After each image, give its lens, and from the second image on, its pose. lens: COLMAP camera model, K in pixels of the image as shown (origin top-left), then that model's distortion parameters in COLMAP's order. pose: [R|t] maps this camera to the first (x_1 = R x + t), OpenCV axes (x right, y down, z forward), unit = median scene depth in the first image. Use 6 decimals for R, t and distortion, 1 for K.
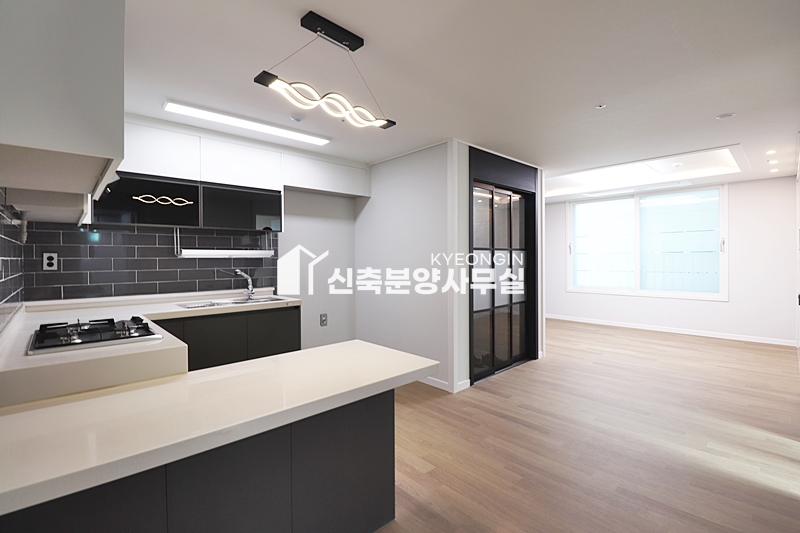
lens RADIAL K [[370.1, 0, 400.4], [0, 370.1, 261.7], [0, 0, 1]] dist [-0.001447, -0.010866]
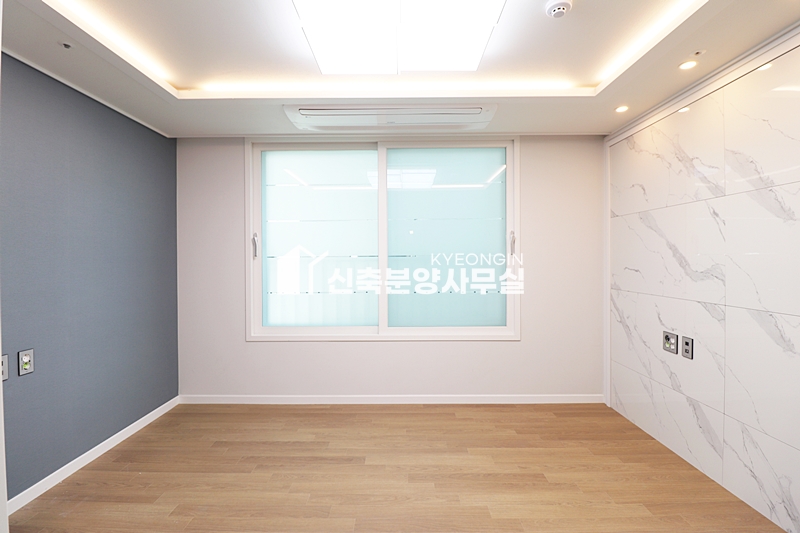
lens RADIAL K [[370.1, 0, 395.7], [0, 370.1, 256.0], [0, 0, 1]] dist [-0.001447, -0.010866]
pose [[0.697745, 0.003540, 0.716338, 0.525354], [0.011044, 0.999816, -0.015698, -0.028441], [-0.716261, 0.018864, 0.697577, 1.156376]]
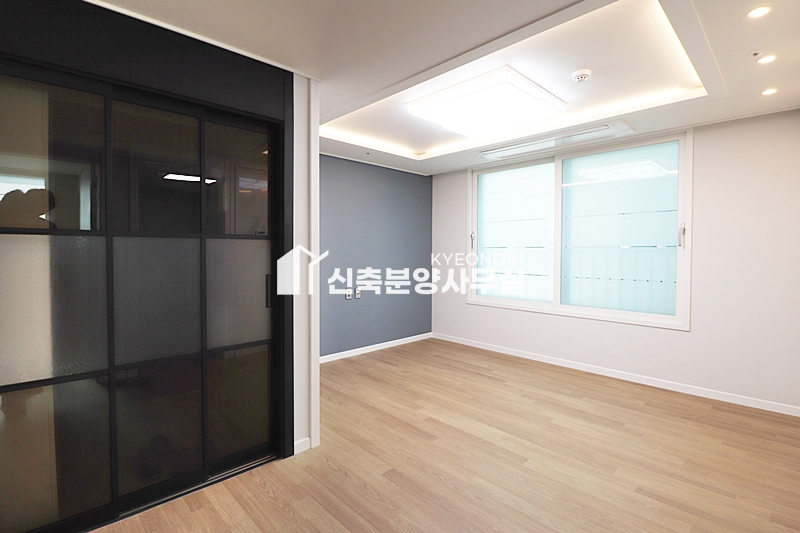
lens RADIAL K [[370.1, 0, 399.9], [0, 370.1, 260.9], [0, 0, 1]] dist [-0.001447, -0.010866]
pose [[0.999964, 0.007677, 0.003542, 0.673689], [-0.007719, 0.999898, 0.011988, -0.011935], [-0.003450, -0.012015, 0.999922, 0.651132]]
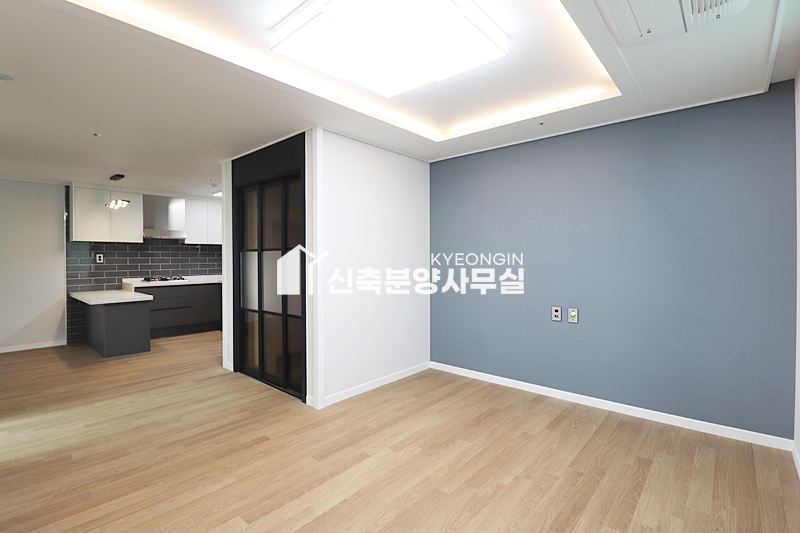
lens RADIAL K [[370.1, 0, 404.9], [0, 370.1, 260.1], [0, 0, 1]] dist [-0.001447, -0.010866]
pose [[0.101306, 0.009292, -0.994812, 1.414460], [-0.009442, 0.999920, 0.008378, -0.022776], [0.994810, 0.008544, 0.101386, 1.445734]]
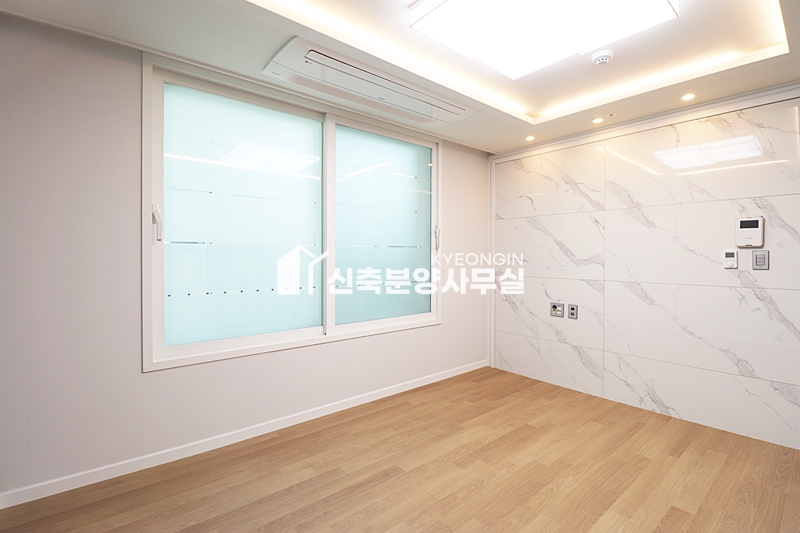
lens RADIAL K [[370.1, 0, 396.1], [0, 370.1, 257.9], [0, 0, 1]] dist [-0.001447, -0.010866]
pose [[0.070719, -0.001551, 0.997495, 0.360394], [0.009130, 0.999958, 0.000908, -0.015169], [-0.997454, 0.009043, 0.070730, 1.639737]]
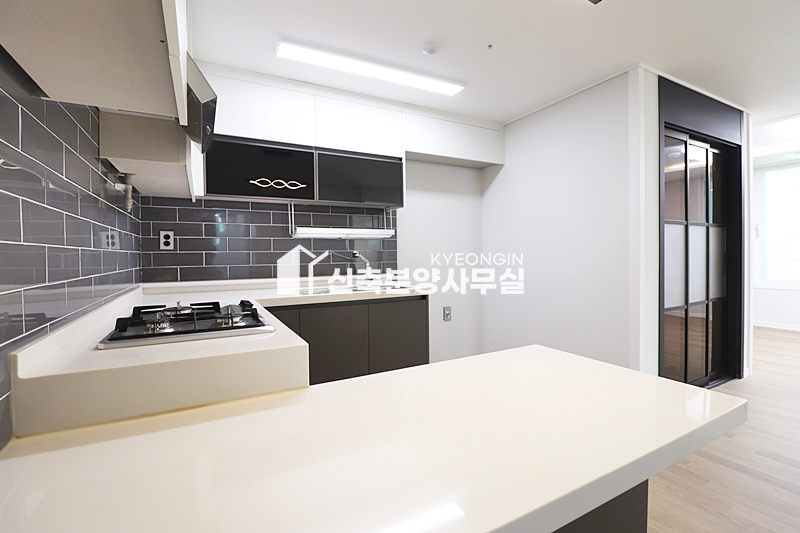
lens RADIAL K [[370.1, 0, 400.2], [0, 370.1, 260.9], [0, 0, 1]] dist [-0.001447, -0.010866]
pose [[0.967489, -0.001799, -0.252907, -0.120419], [0.004247, 0.999949, 0.009136, 0.035048], [0.252878, -0.009913, 0.967448, 0.194324]]
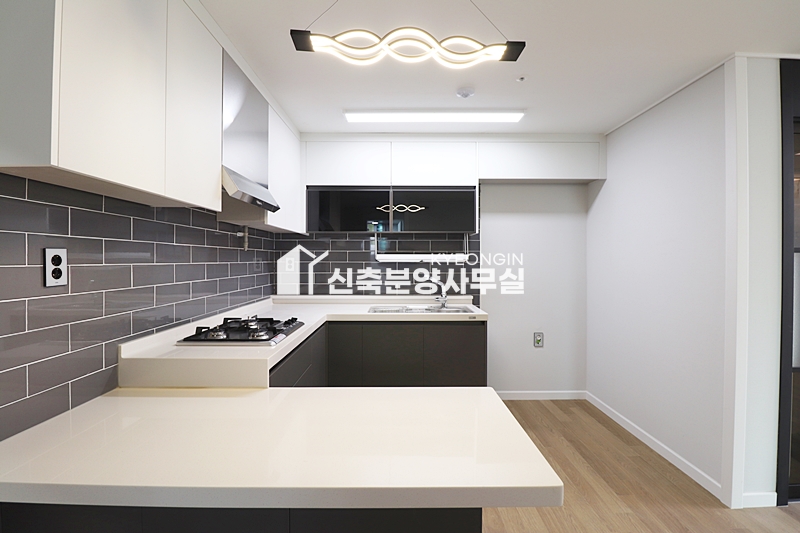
lens RADIAL K [[370.1, 0, 399.0], [0, 370.1, 262.3], [0, 0, 1]] dist [-0.001447, -0.010866]
pose [[0.733639, 0.012846, -0.679418, 0.141490], [-0.013520, 0.999899, 0.004306, -0.013370], [0.679405, 0.006026, 0.733739, 0.247457]]
